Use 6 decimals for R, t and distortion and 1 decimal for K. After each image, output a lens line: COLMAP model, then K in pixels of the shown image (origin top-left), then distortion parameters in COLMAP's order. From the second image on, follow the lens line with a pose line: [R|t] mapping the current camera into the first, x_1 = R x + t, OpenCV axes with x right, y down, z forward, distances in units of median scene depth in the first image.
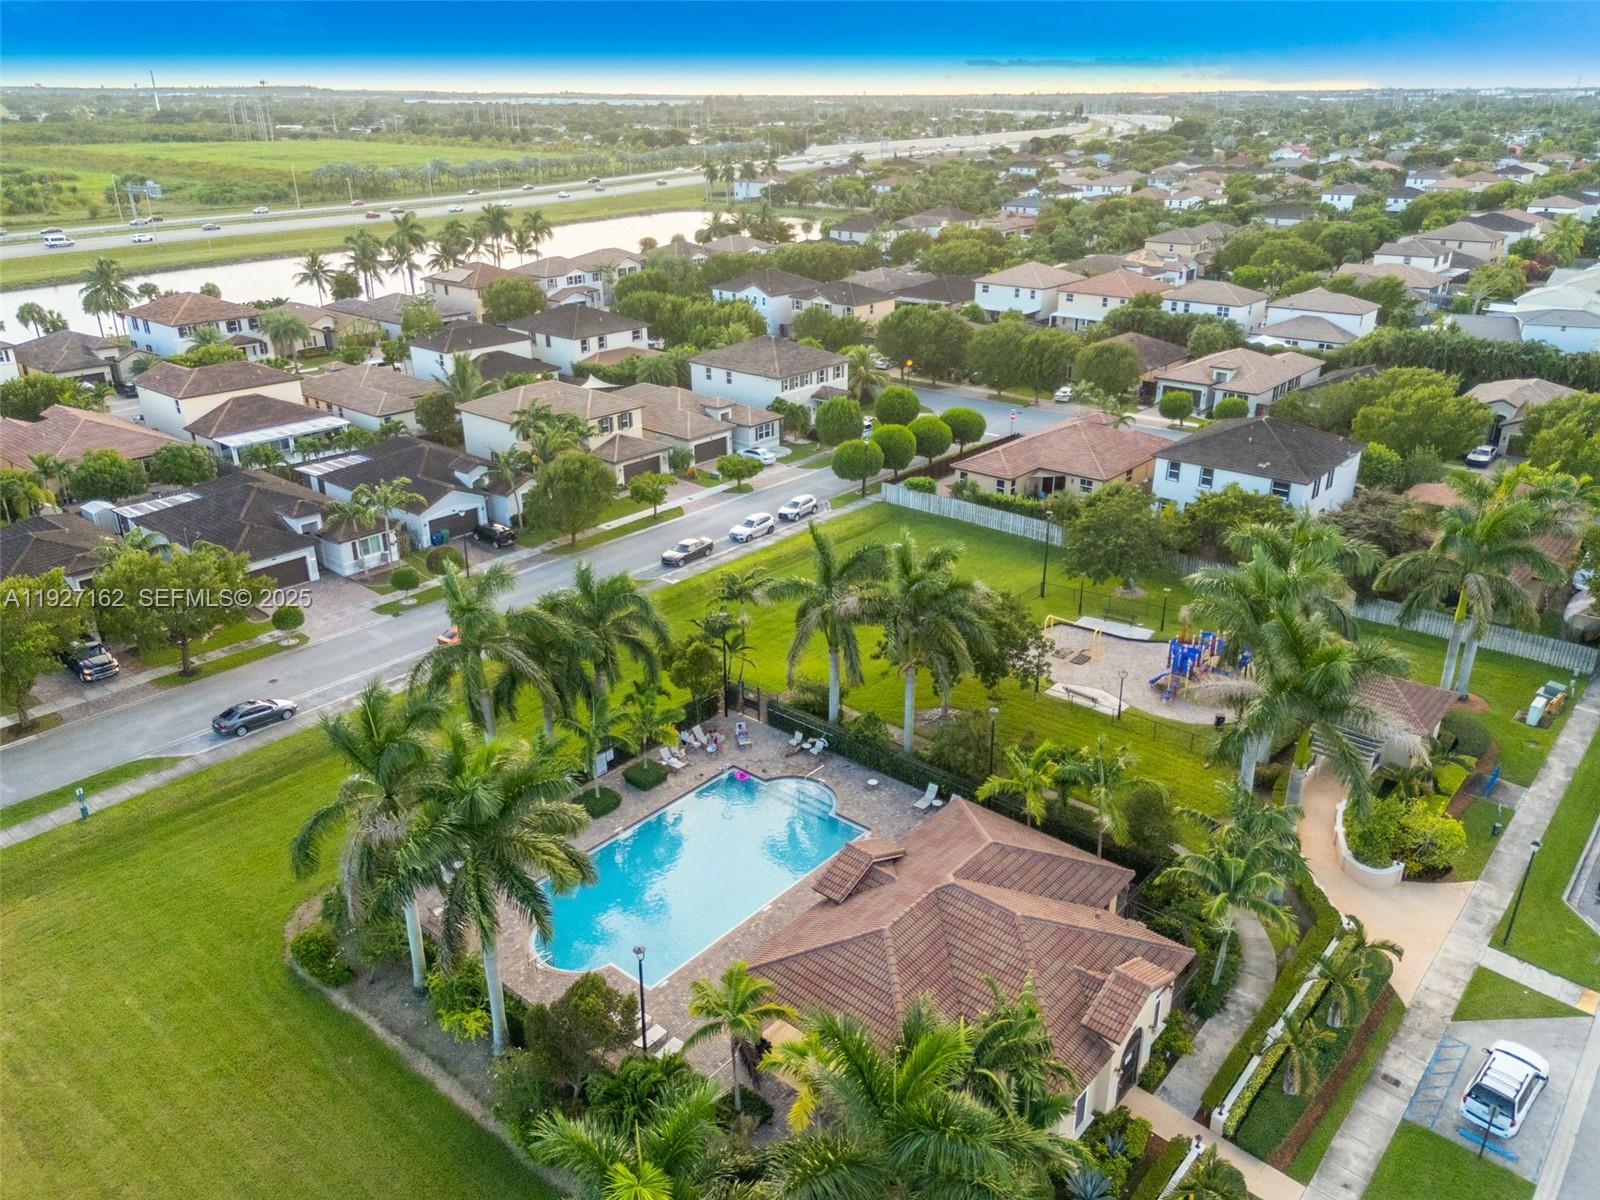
lens RADIAL K [[1155.2, 0, 800.0], [0, 1155.2, 600.0], [0, 0, 1]] dist [0.100472, -0.101759]
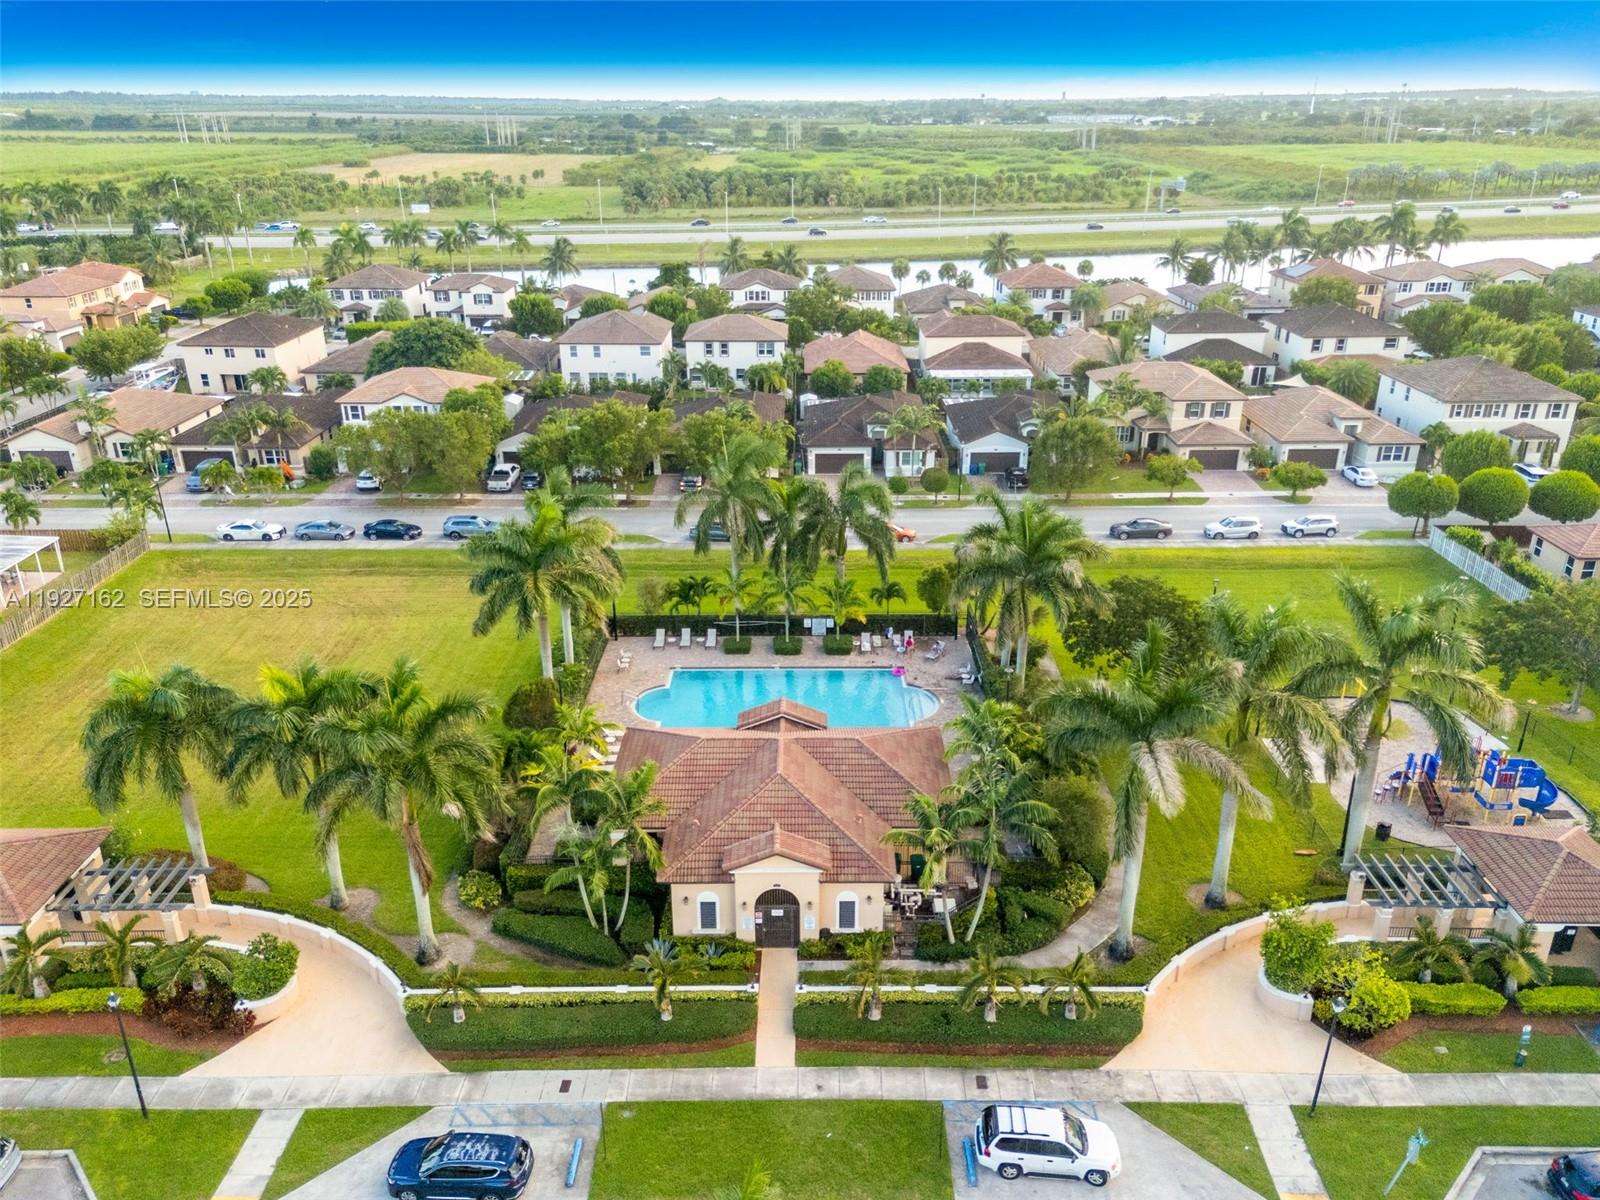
lens RADIAL K [[1163.5, 0, 800.0], [0, 1163.5, 600.0], [0, 0, 1]] dist [0.006077, 0.003343]
pose [[0.639447, 0.290693, -0.711762, 0.386126], [-0.289133, 0.948731, 0.127718, -0.022446], [0.712397, 0.124125, 0.690712, 0.066935]]
